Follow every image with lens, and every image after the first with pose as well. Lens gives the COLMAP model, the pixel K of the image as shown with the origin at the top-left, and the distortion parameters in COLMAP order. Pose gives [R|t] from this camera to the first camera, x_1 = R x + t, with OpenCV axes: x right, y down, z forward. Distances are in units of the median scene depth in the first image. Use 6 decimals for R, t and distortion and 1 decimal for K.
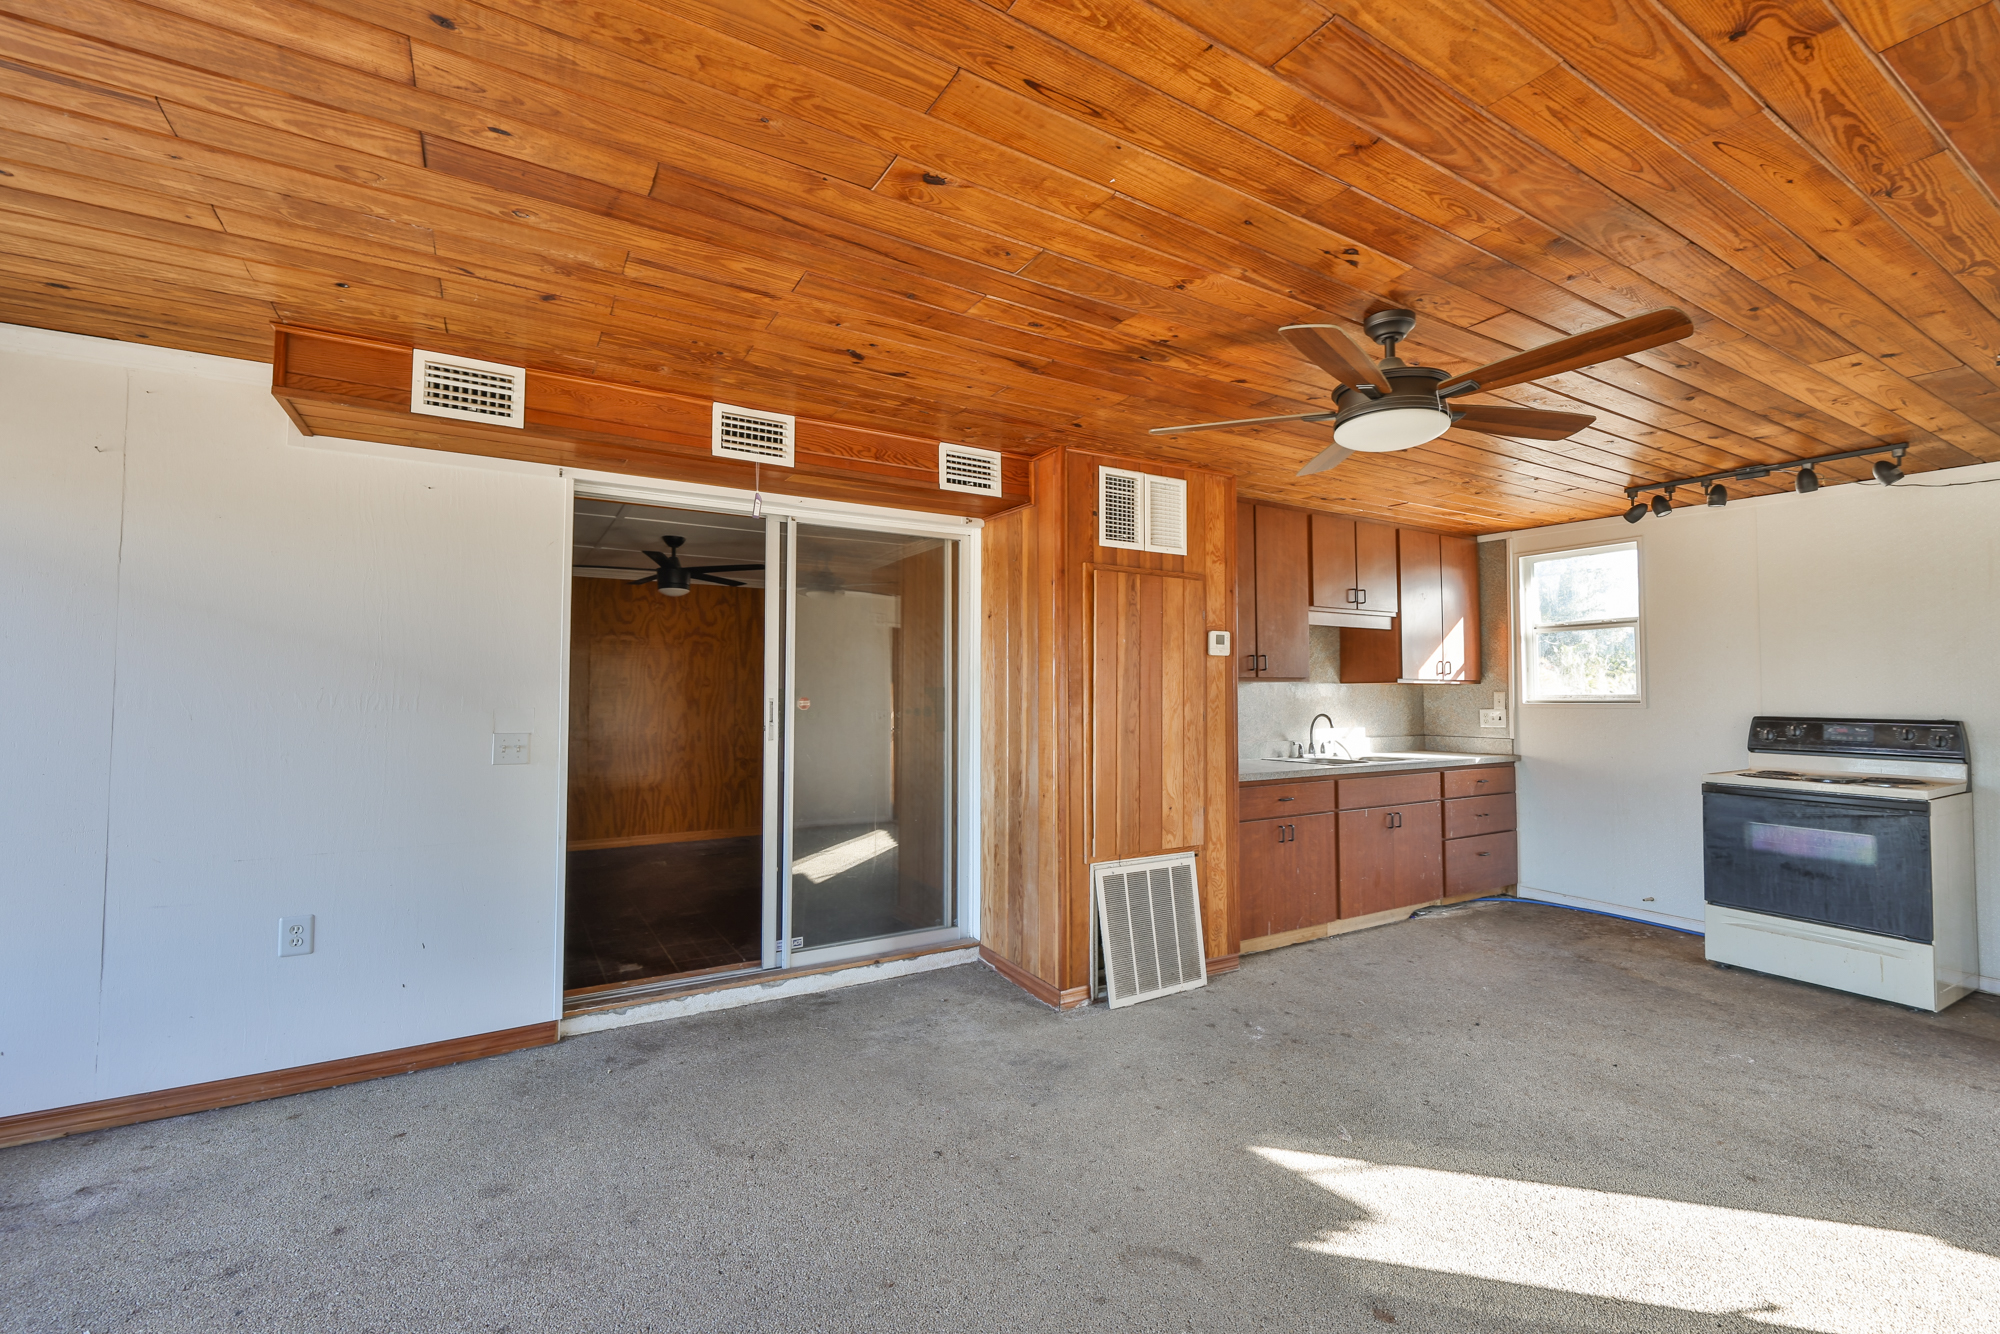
lens RADIAL K [[824.2, 0, 1011.4], [0, 824.2, 658.9], [0, 0, 1]] dist [-0.001118, -0.000016]
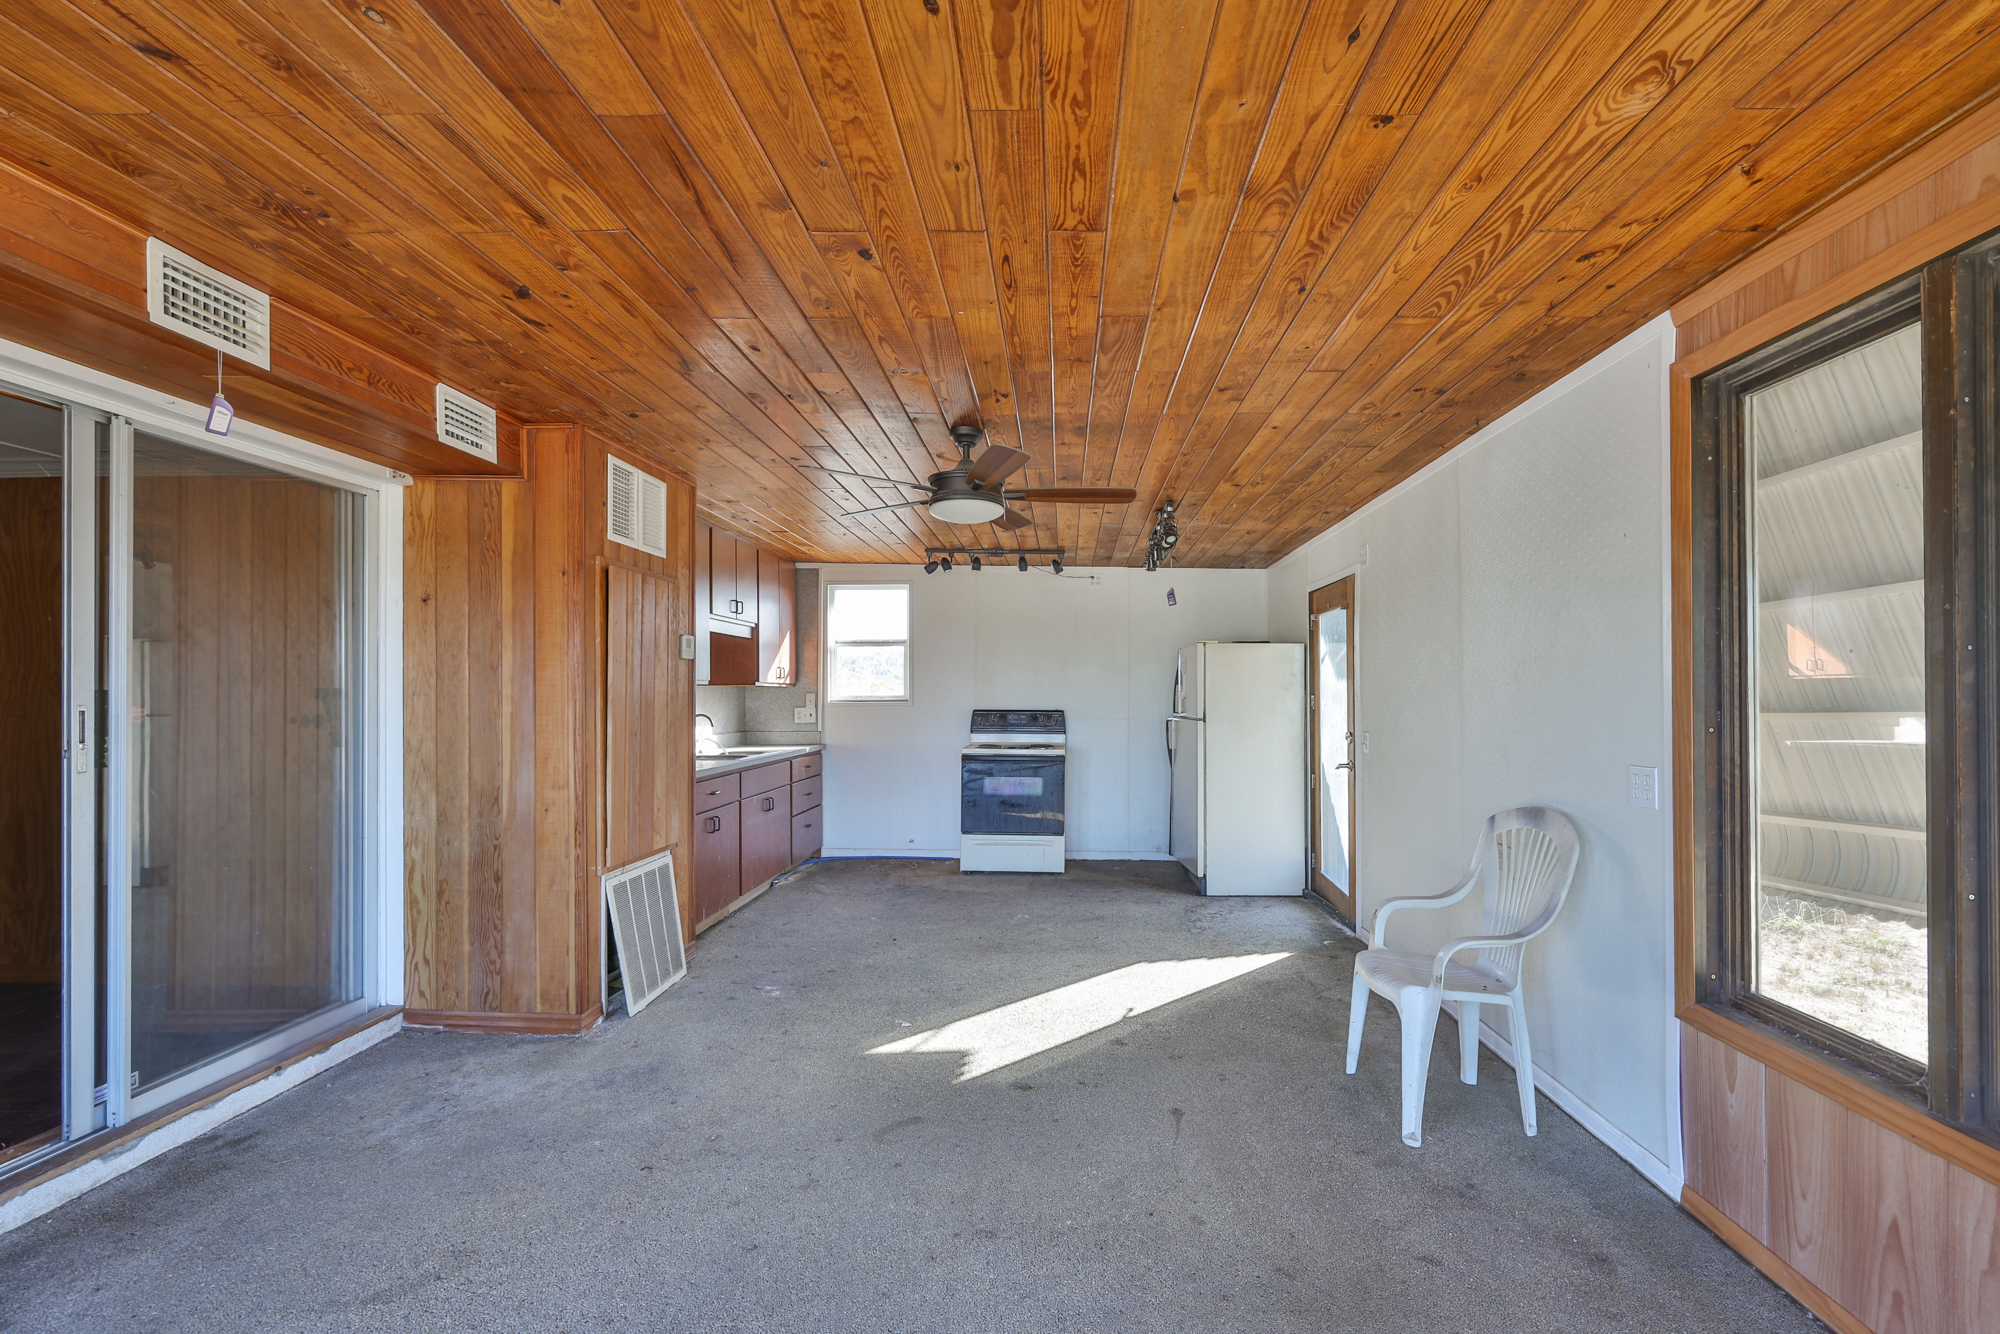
lens RADIAL K [[858.8, 0, 1021.4], [0, 858.8, 689.0], [0, 0, 1]] dist [-0.000761, -0.000024]
pose [[0.551368, 0.004002, 0.834253, -0.444307], [-0.035485, 0.999196, 0.018660, -0.001412], [-0.833507, -0.039892, 0.551067, 0.058333]]
